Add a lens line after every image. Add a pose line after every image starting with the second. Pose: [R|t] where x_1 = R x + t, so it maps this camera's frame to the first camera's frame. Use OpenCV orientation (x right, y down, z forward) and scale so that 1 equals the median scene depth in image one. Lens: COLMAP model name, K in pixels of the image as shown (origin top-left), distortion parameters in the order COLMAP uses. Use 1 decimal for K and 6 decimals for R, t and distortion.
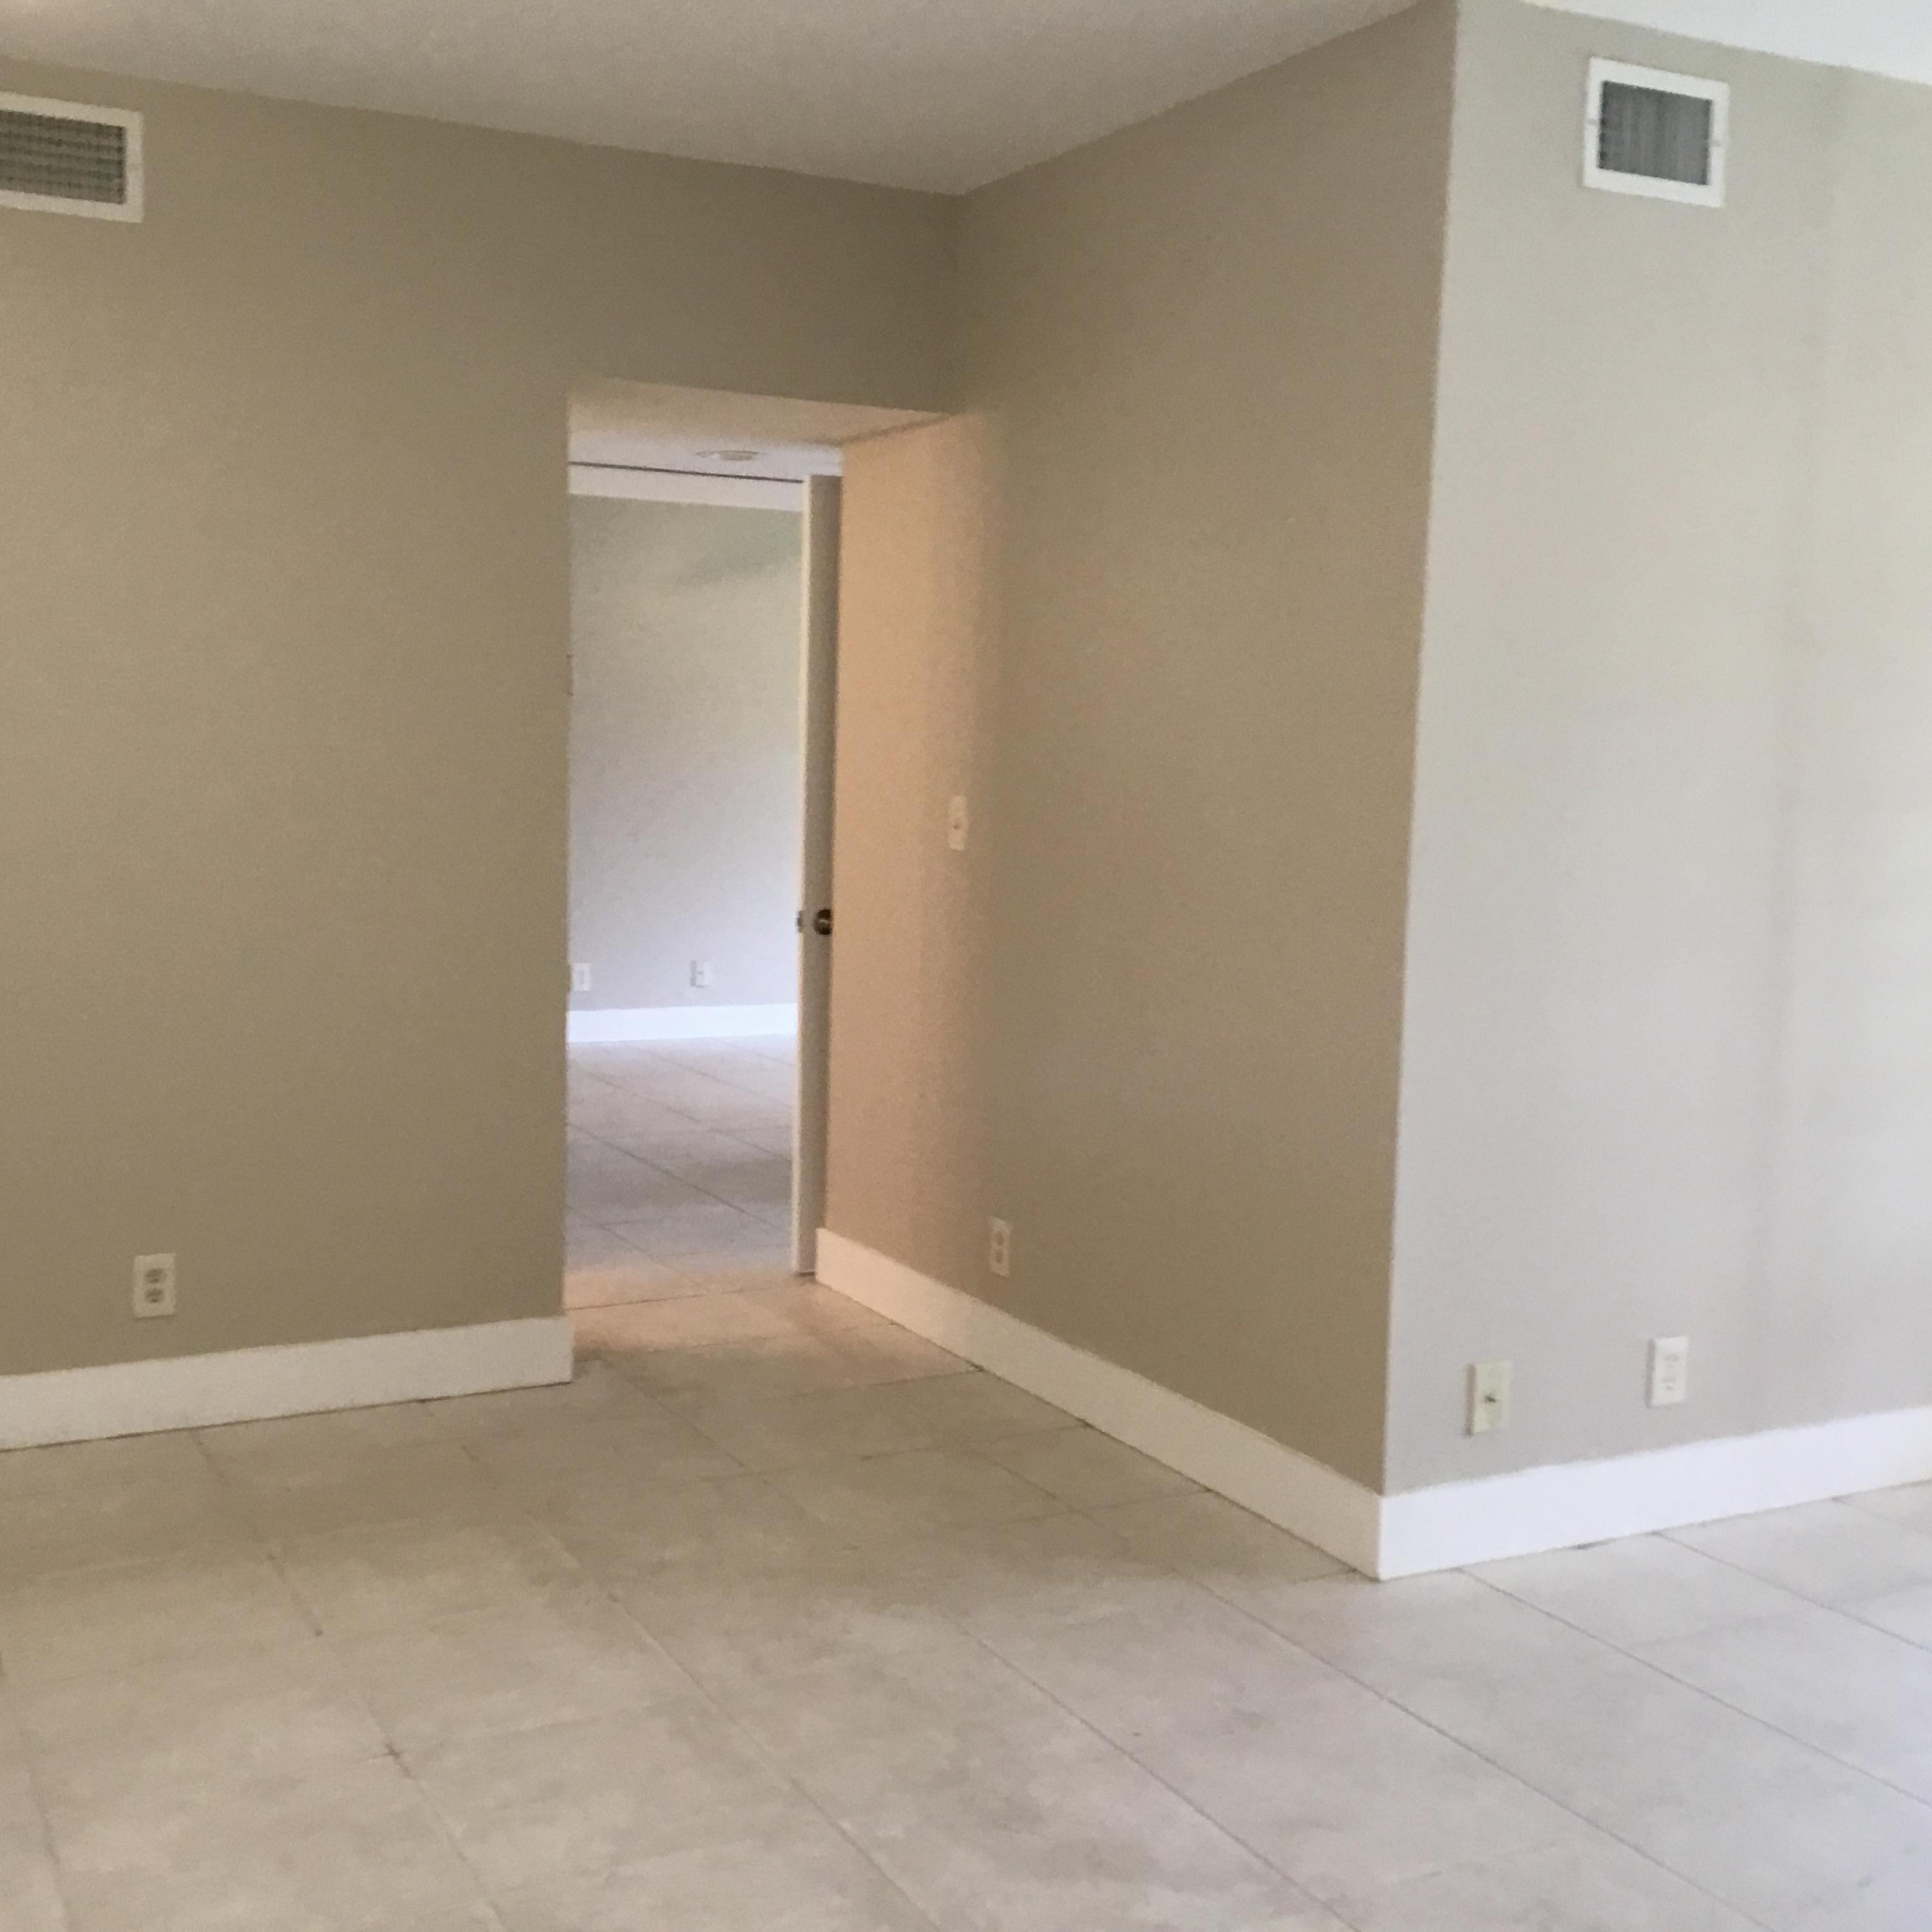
lens RADIAL K [[2325.6, 0, 963.4], [0, 2325.6, 948.6], [0, 0, 1]] dist [0.119461, -0.211800]
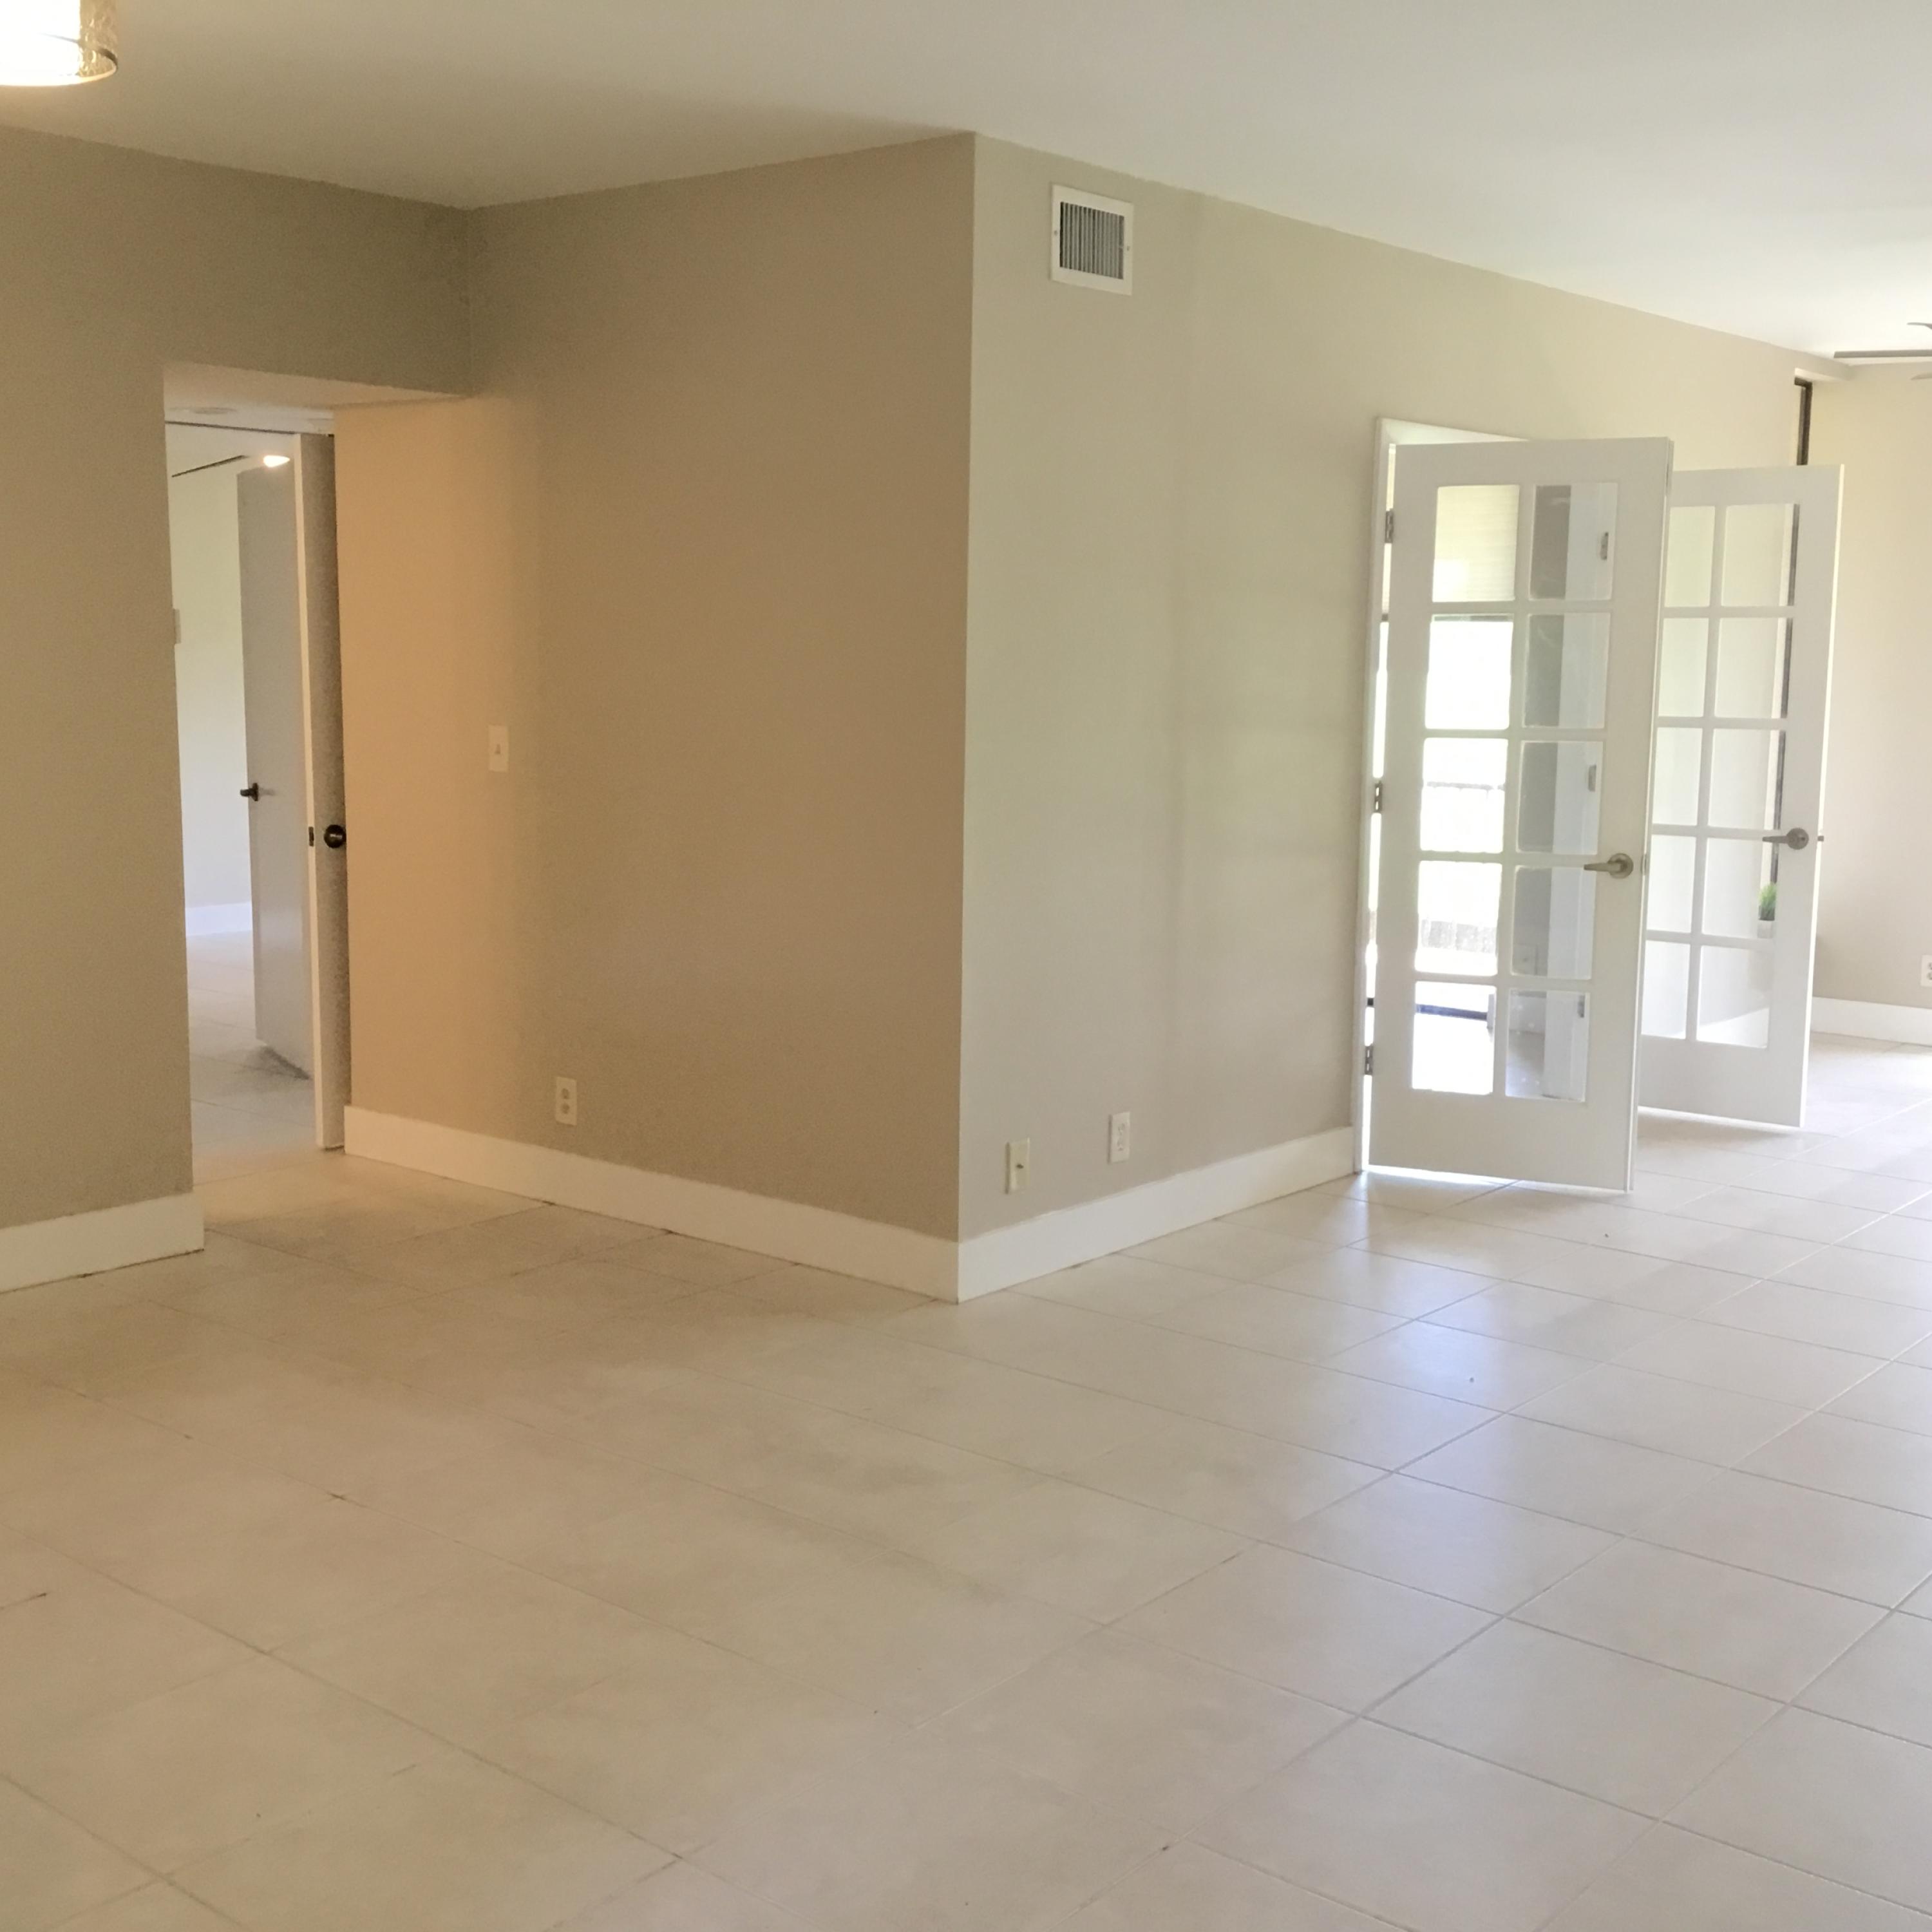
lens RADIAL K [[2325.6, 0, 963.4], [0, 2325.6, 948.6], [0, 0, 1]] dist [0.119461, -0.211800]
pose [[0.926252, -0.059823, 0.372126, -0.295171], [0.040363, 0.997390, 0.059871, -0.018619], [-0.374736, -0.040436, 0.926249, -0.241710]]
